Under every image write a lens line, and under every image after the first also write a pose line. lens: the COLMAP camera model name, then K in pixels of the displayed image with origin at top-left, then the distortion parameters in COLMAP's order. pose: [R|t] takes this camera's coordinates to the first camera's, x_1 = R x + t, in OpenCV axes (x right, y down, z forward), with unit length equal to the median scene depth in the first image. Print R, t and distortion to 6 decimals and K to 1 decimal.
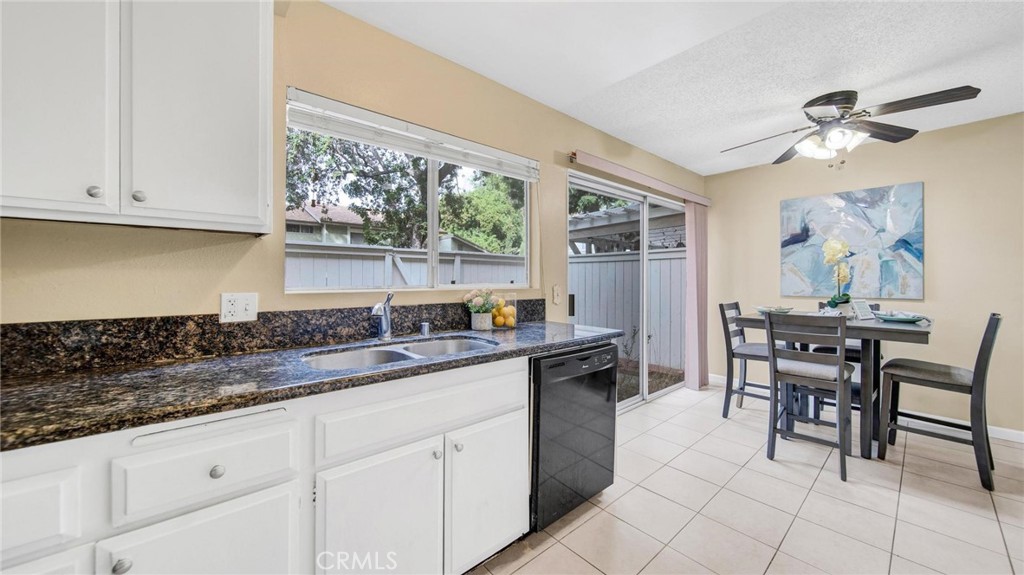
lens RADIAL K [[367.0, 0, 509.4], [0, 367.0, 279.7], [0, 0, 1]] dist [-0.001761, -0.000442]
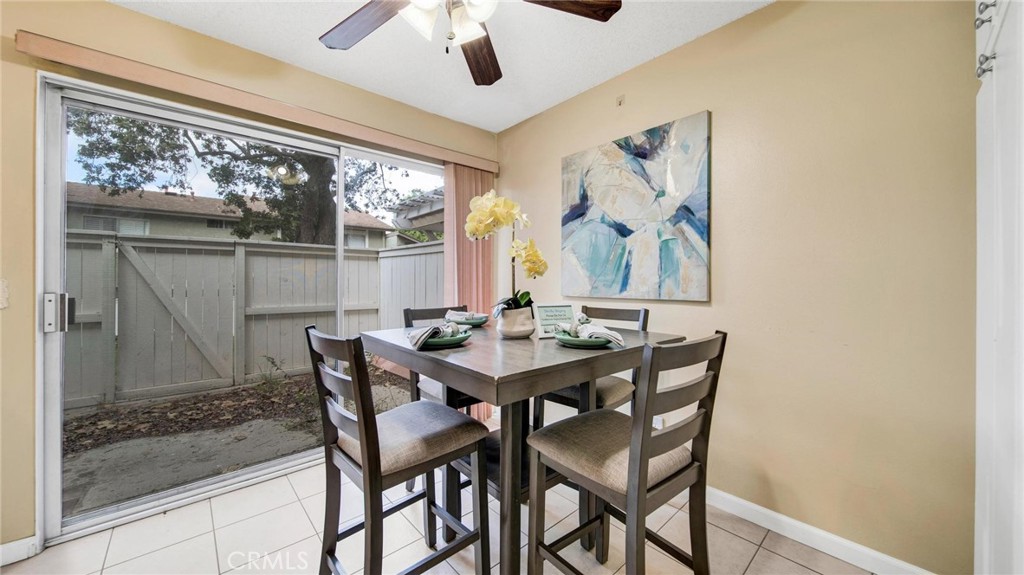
lens RADIAL K [[367.0, 0, 505.7], [0, 367.0, 284.2], [0, 0, 1]] dist [-0.001761, -0.000442]
pose [[0.999857, -0.002064, 0.016757, 0.667849], [0.001870, 0.999931, 0.011584, 0.014523], [-0.016780, -0.011551, 0.999792, 0.330064]]
